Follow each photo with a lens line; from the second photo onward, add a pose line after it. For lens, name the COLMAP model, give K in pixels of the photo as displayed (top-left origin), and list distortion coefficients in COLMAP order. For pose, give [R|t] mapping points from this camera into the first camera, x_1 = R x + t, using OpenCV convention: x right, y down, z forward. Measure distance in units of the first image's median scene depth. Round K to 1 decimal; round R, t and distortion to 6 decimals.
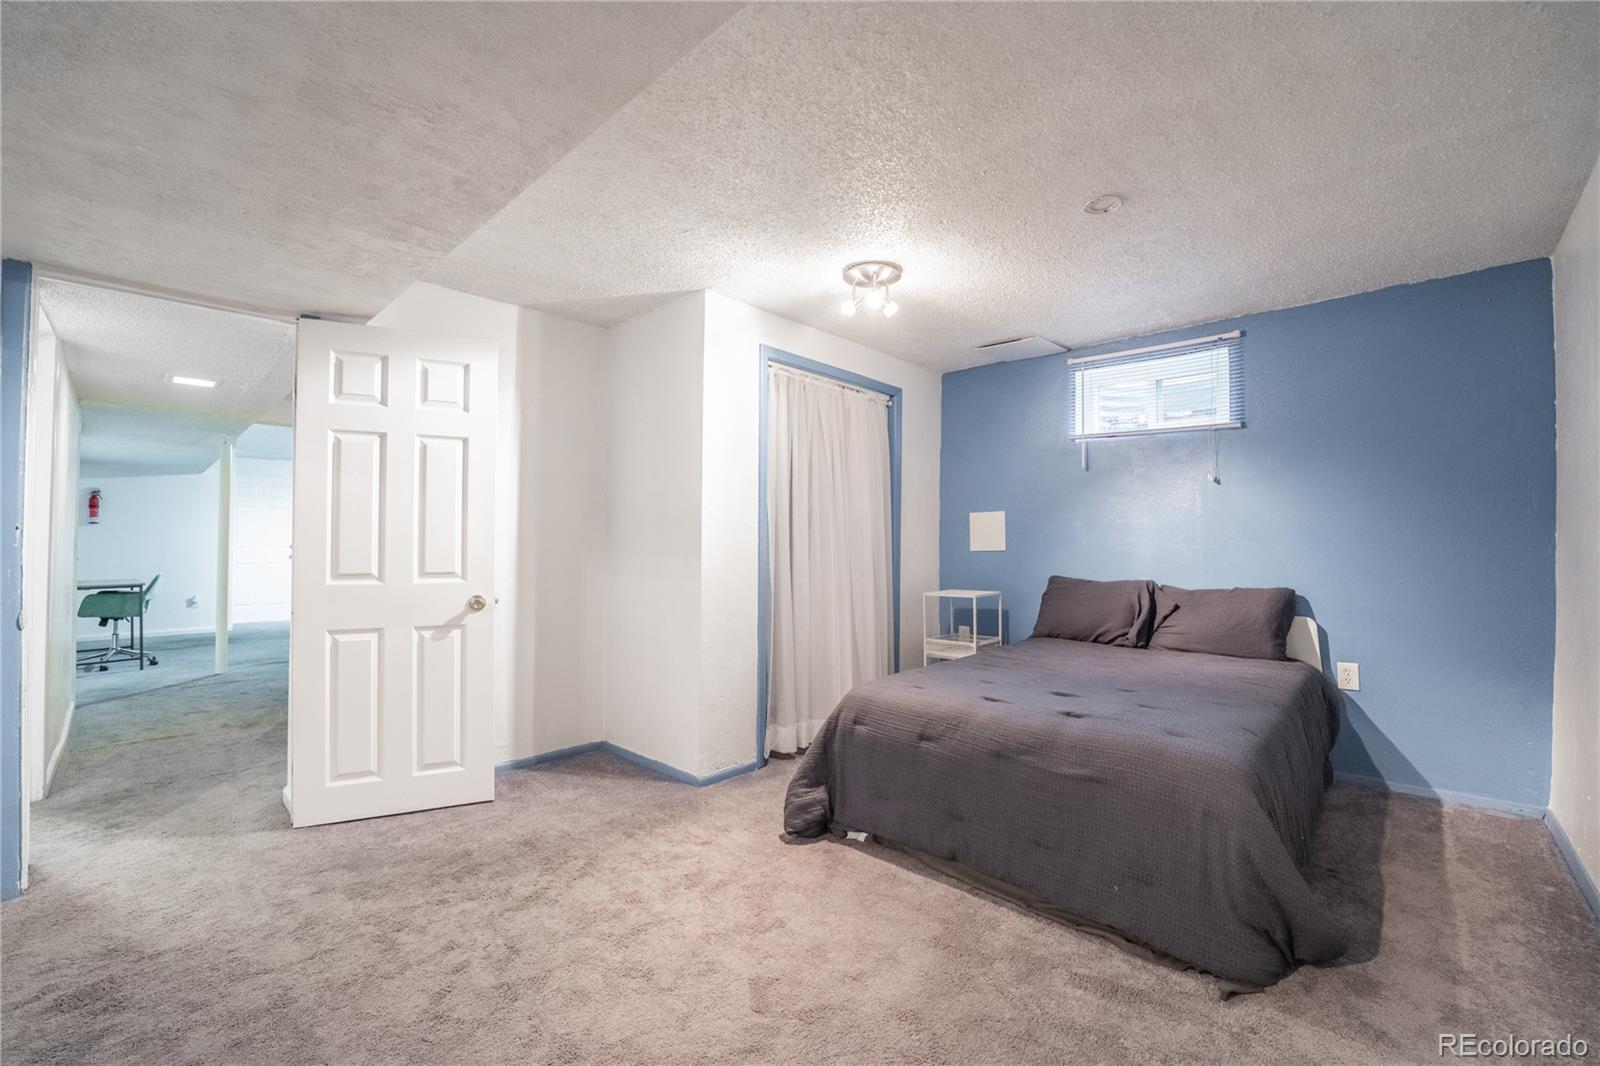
lens RADIAL K [[668.9, 0, 800.0], [0, 668.9, 533.0], [0, 0, 1]] dist [-0.021988, -0.000349]
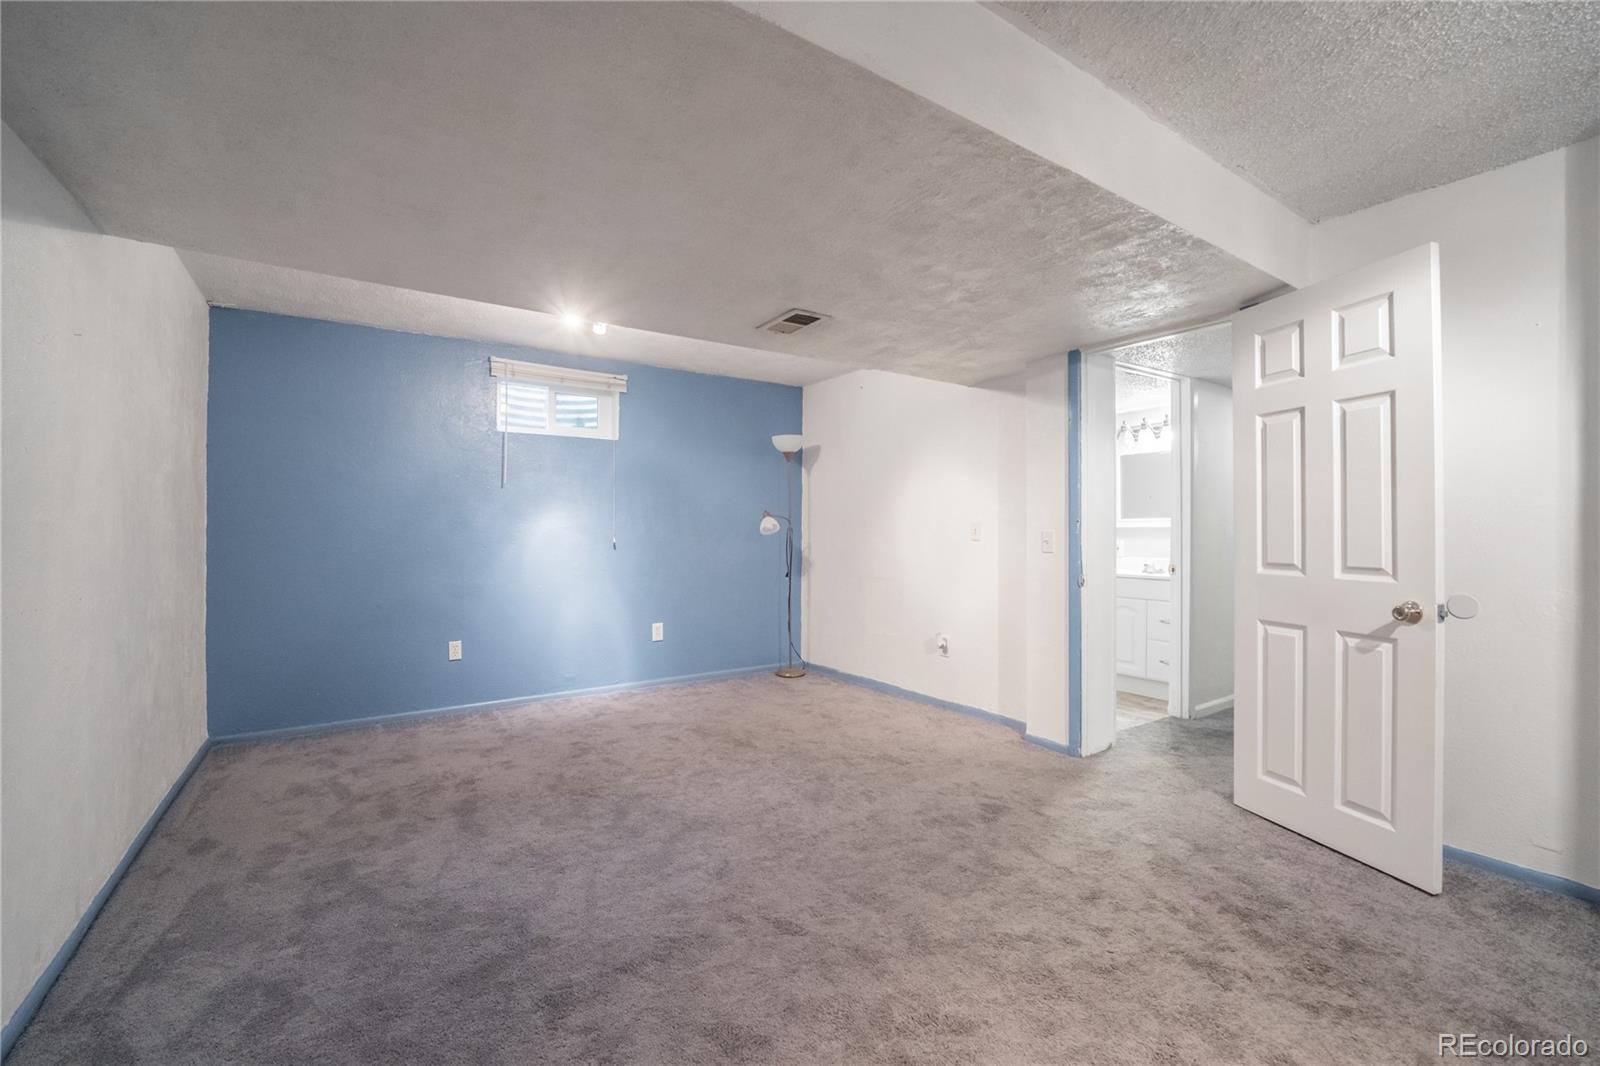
lens RADIAL K [[665.2, 0, 802.5], [0, 665.2, 528.6], [0, 0, 1]] dist [-0.020102, 0.000079]
pose [[-0.206553, -0.003623, -0.978429, 0.360405], [0.015543, 0.999855, -0.006984, 0.007661], [0.978312, -0.016650, -0.206466, 0.501331]]
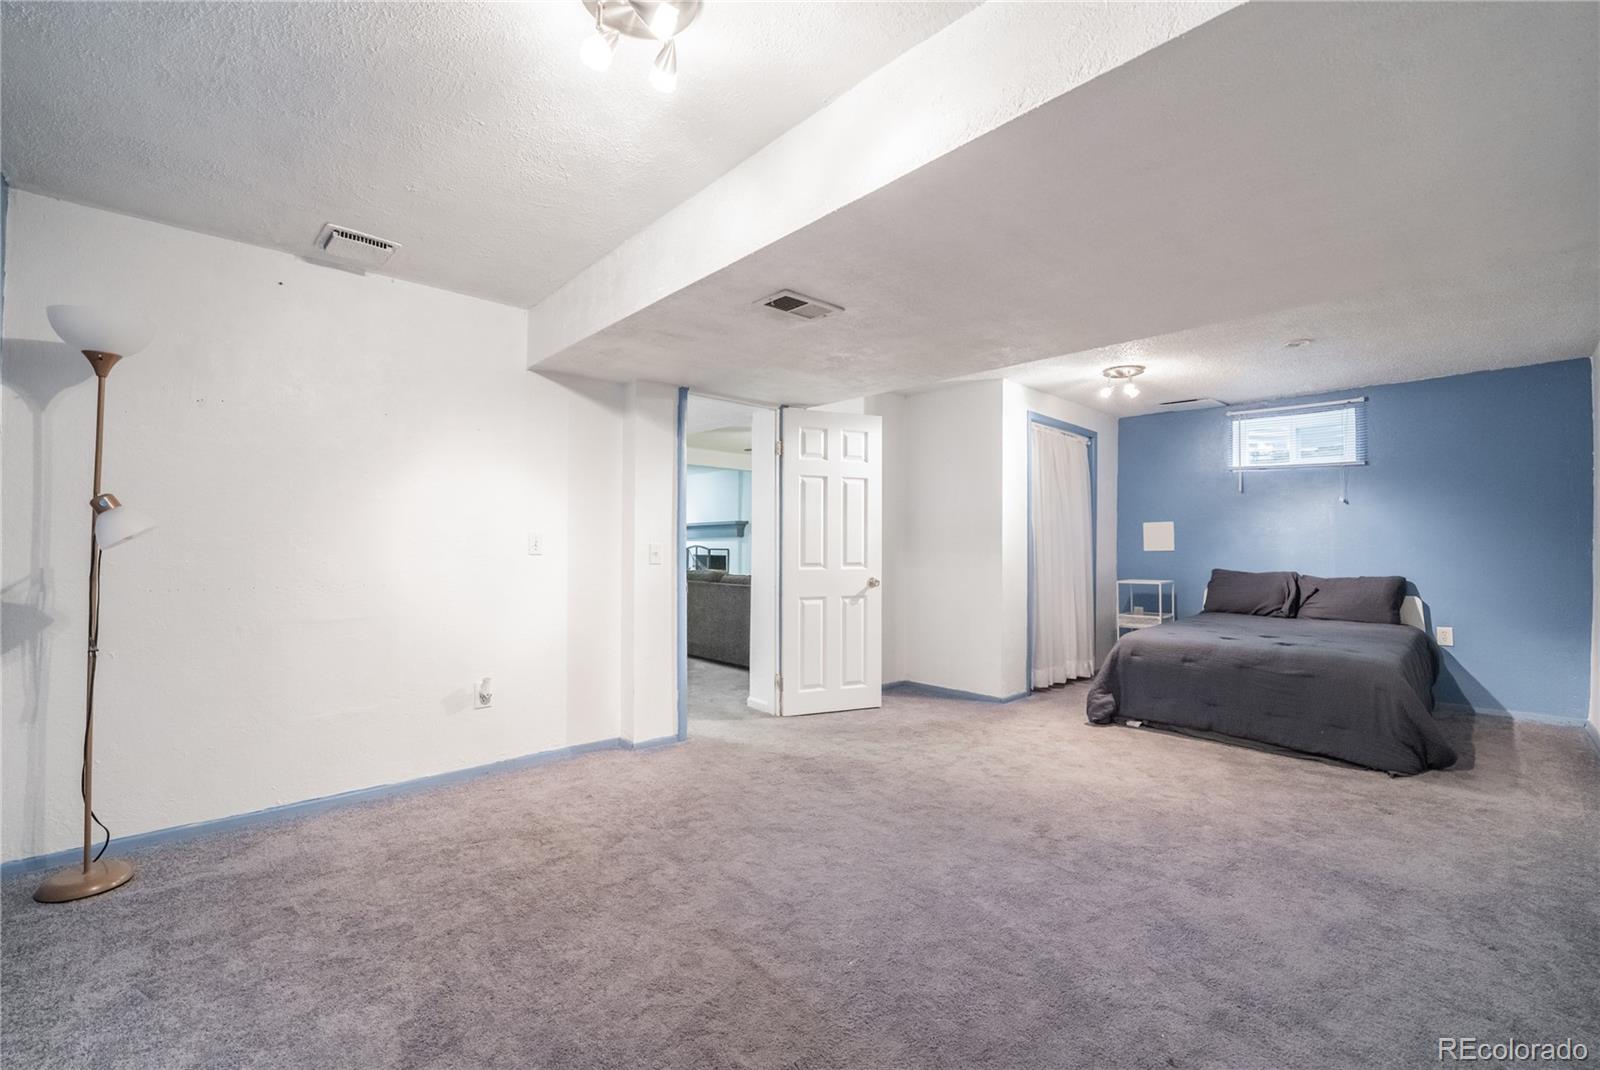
lens RADIAL K [[670.8, 0, 790.9], [0, 670.8, 534.8], [0, 0, 1]] dist [-0.020586, 0.000776]
pose [[0.997755, 0.001115, -0.066960, -0.581259], [-0.001087, 0.999999, 0.000452, -0.008829], [0.066960, -0.000378, 0.997756, -0.621188]]
